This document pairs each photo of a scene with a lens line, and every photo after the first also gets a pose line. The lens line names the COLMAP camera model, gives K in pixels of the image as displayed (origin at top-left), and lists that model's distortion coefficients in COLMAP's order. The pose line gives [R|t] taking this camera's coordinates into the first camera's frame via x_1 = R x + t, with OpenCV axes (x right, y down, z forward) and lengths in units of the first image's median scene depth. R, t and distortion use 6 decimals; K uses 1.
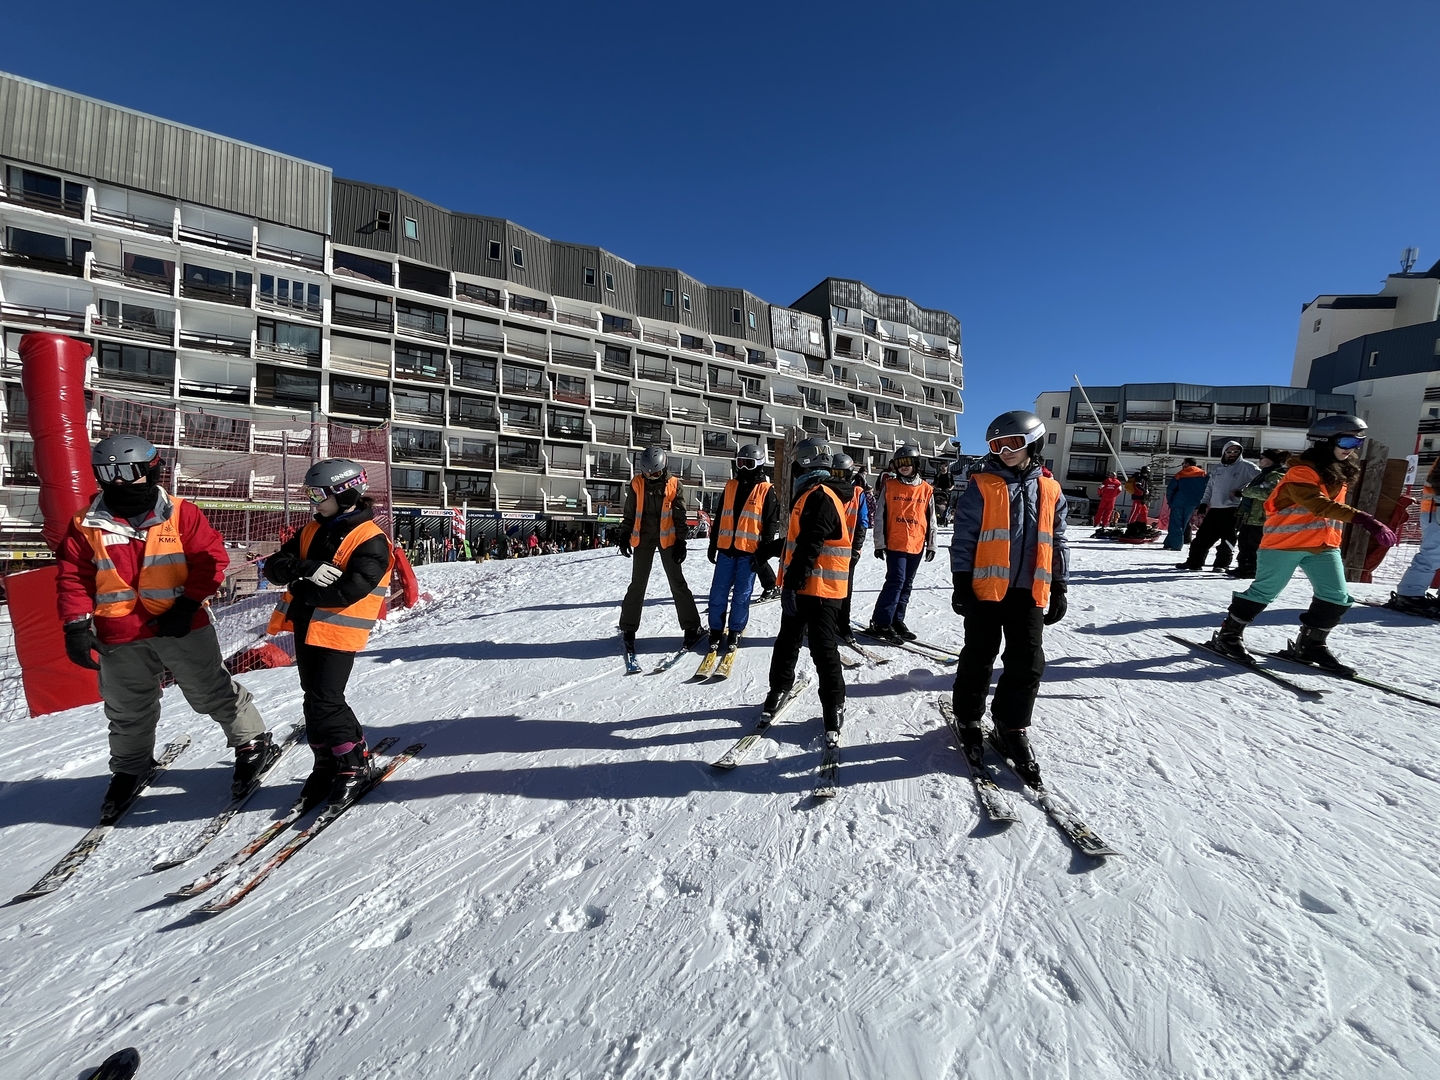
lens RADIAL K [[601.8, 0, 720.0], [0, 601.8, 540.0], [0, 0, 1]] dist [-0.002834, -0.000576]
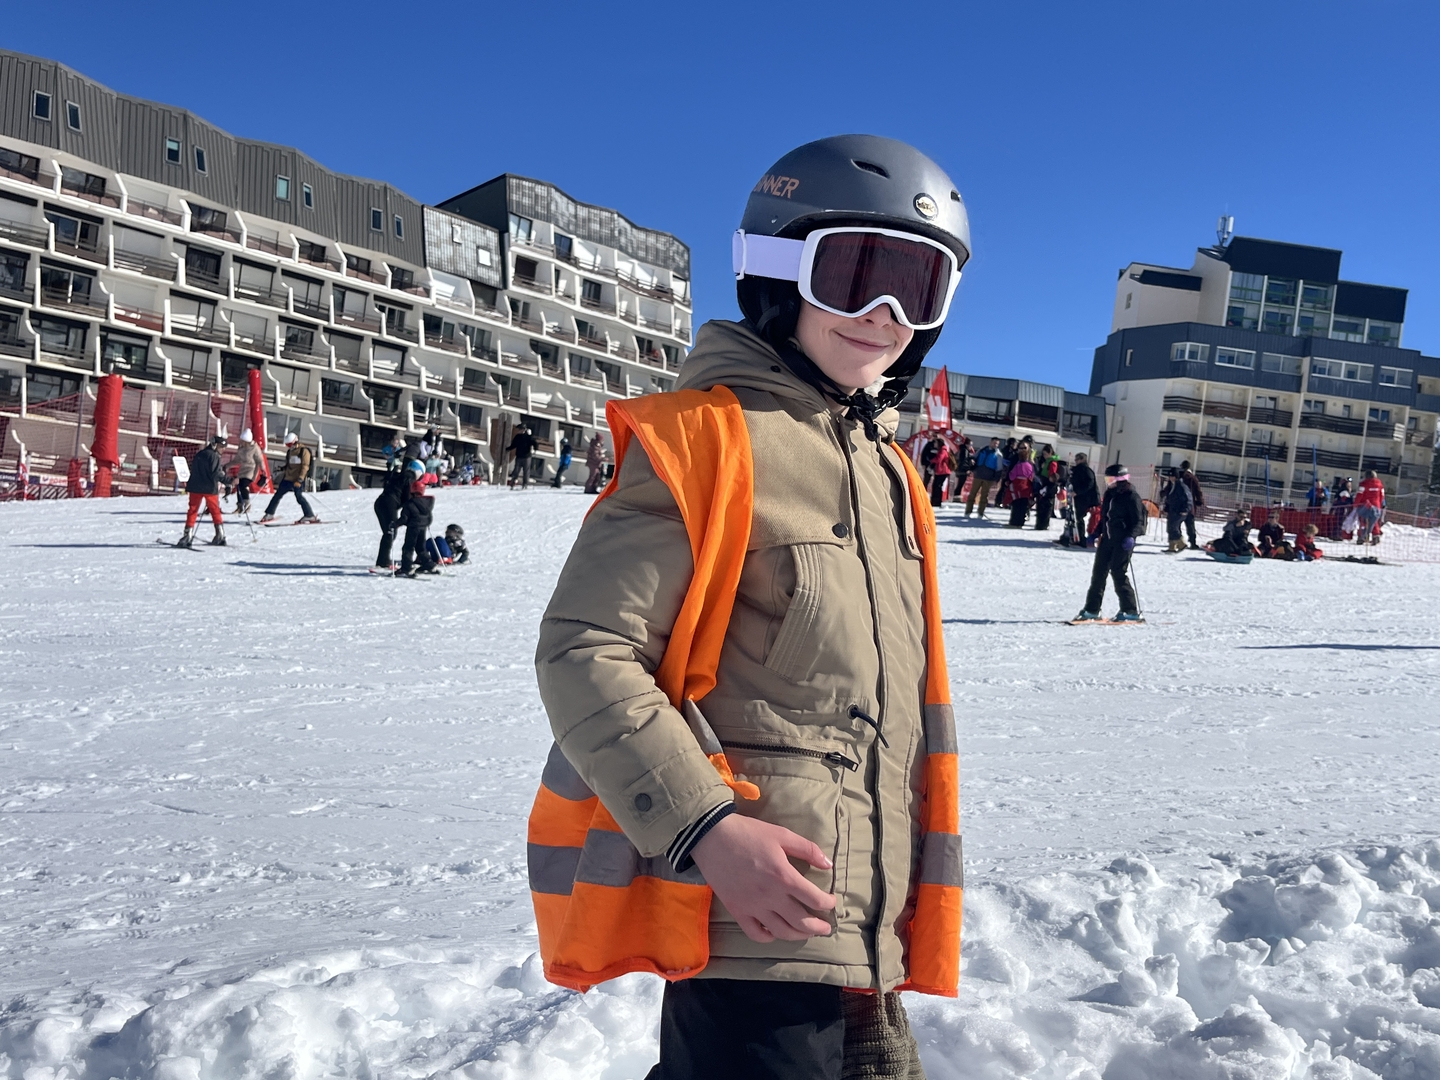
lens RADIAL K [[1280.5, 0, 720.0], [0, 1280.5, 540.0], [0, 0, 1]] dist [0.016700, -0.011117]
pose [[0.933421, 0.035580, 0.357015, -0.118852], [-0.017815, 0.998439, -0.052927, 0.072285], [-0.358341, 0.043043, 0.932598, -0.520358]]
